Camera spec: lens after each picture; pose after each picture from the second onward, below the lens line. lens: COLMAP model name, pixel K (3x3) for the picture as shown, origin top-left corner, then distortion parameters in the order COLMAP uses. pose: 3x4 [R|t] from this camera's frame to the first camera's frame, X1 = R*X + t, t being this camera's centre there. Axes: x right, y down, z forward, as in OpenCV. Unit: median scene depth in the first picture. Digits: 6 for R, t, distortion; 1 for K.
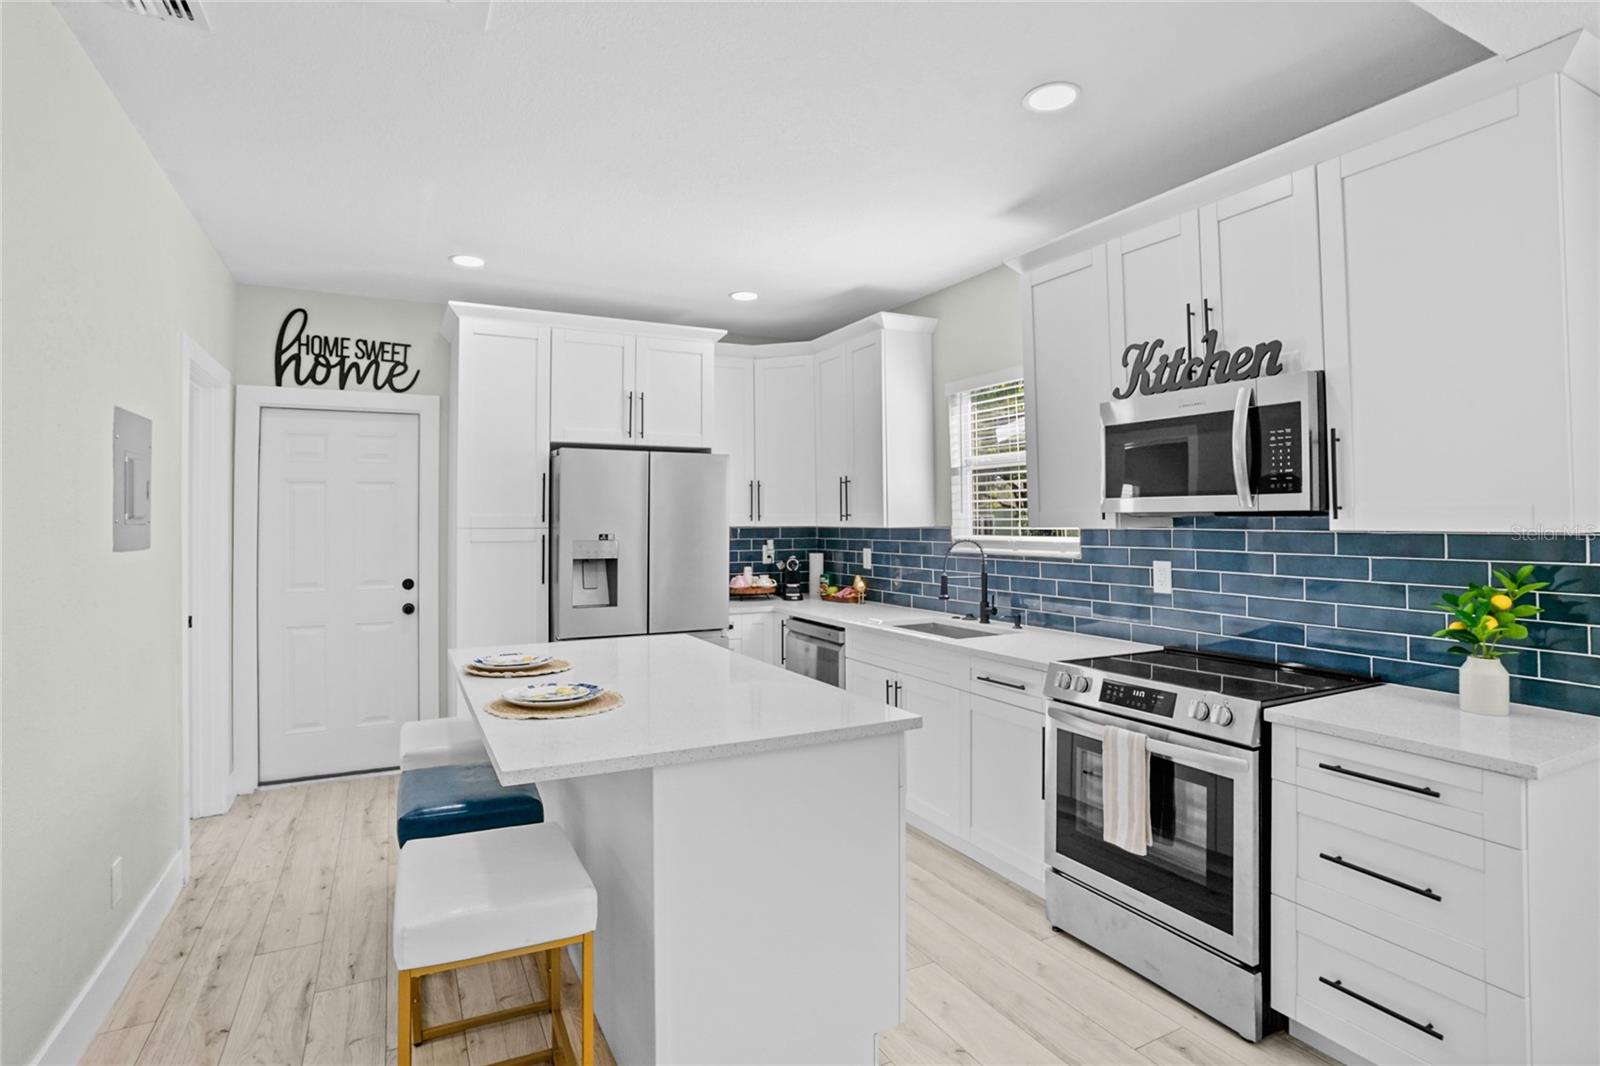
lens RADIAL K [[819.1, 0, 811.0], [0, 819.1, 503.4], [0, 0, 1]] dist [-0.037062, 0.005393]
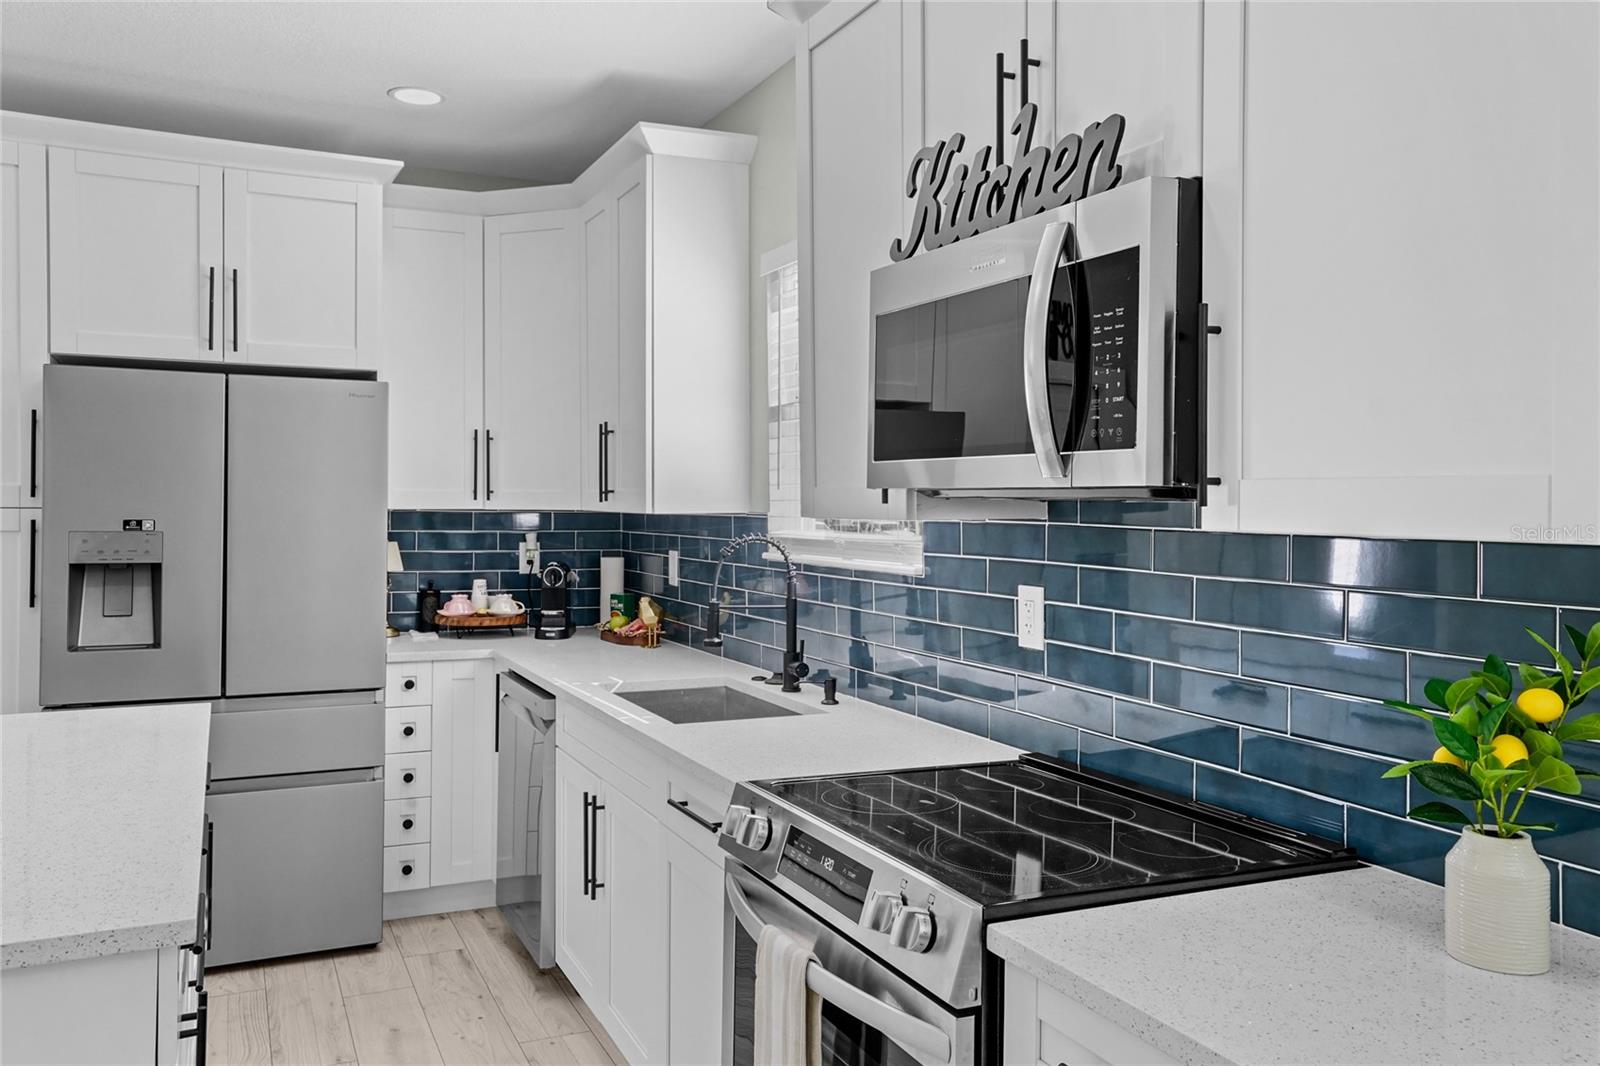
lens RADIAL K [[1267.1, 0, 799.8], [0, 1267.1, 517.5], [0, 0, 1]] dist [0.031643, -0.009262]
pose [[0.998272, 0.012200, -0.057488, 0.256308], [-0.010343, 0.999418, 0.032493, 0.002863], [0.057851, -0.031842, 0.997817, 0.152110]]
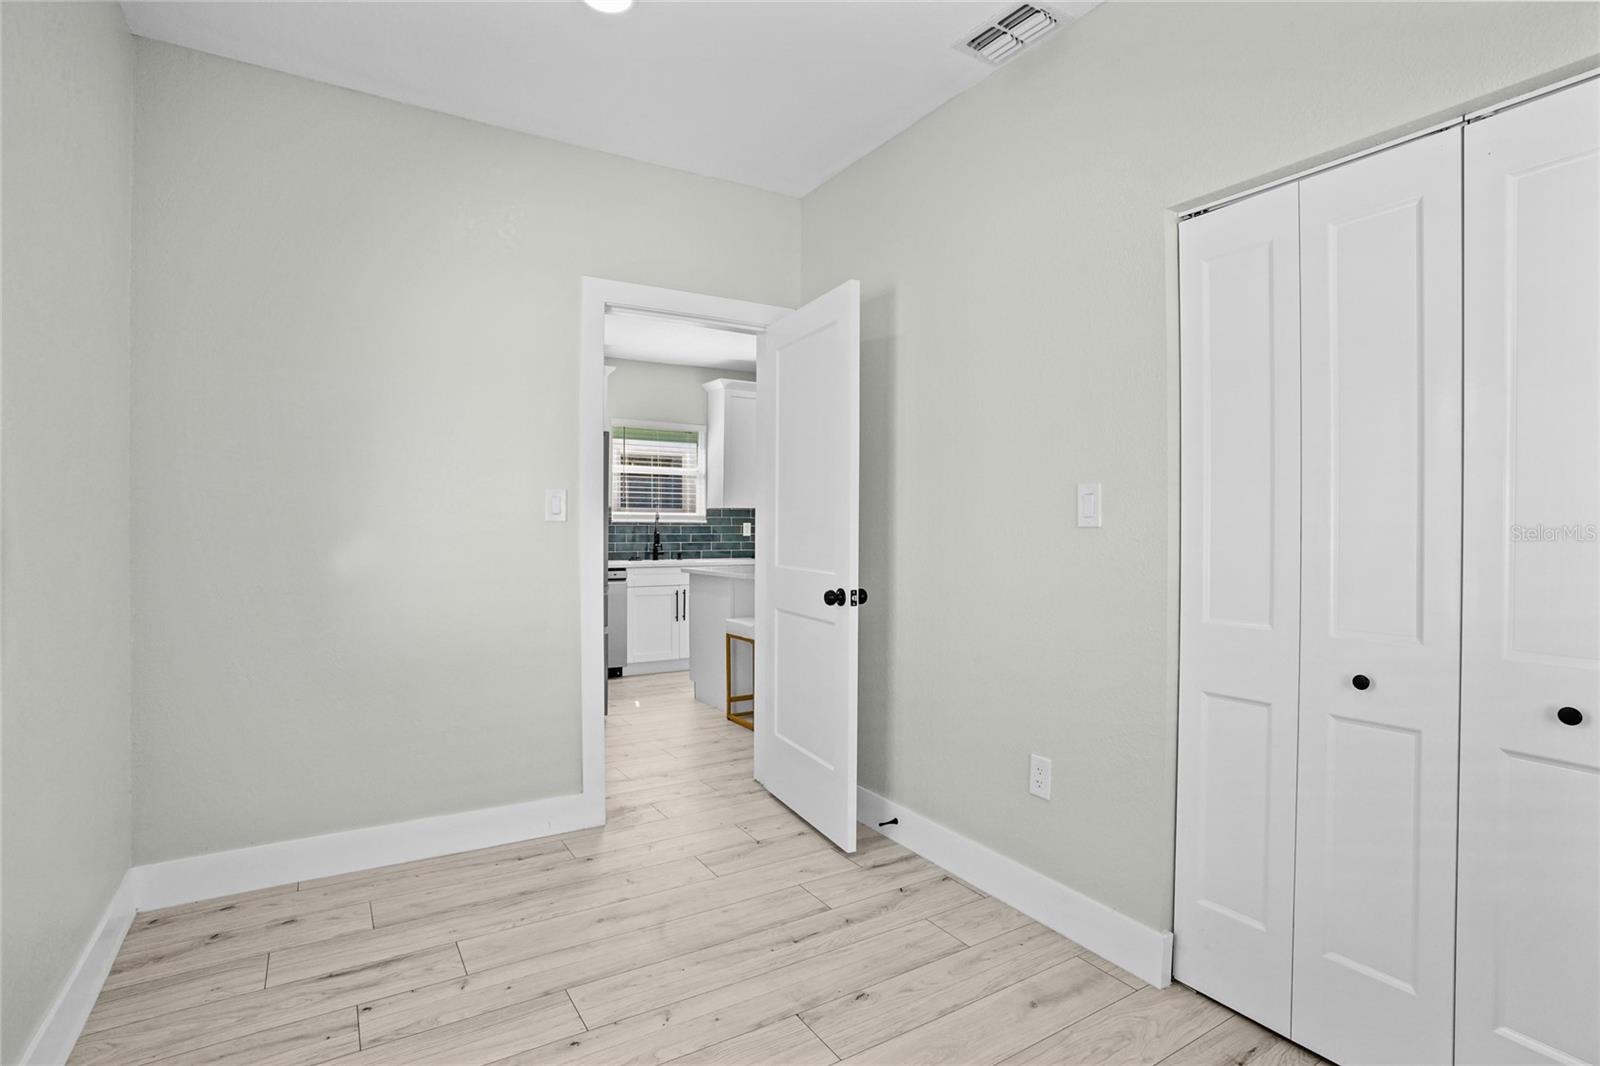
lens RADIAL K [[797.6, 0, 808.8], [0, 797.6, 530.1], [0, 0, 1]] dist [-0.031906, 0.001891]
pose [[-0.066330, 0.003159, 0.997793, -1.522953], [-0.028143, 0.999591, -0.005035, 0.075805], [-0.997401, -0.028415, -0.066214, 0.750763]]
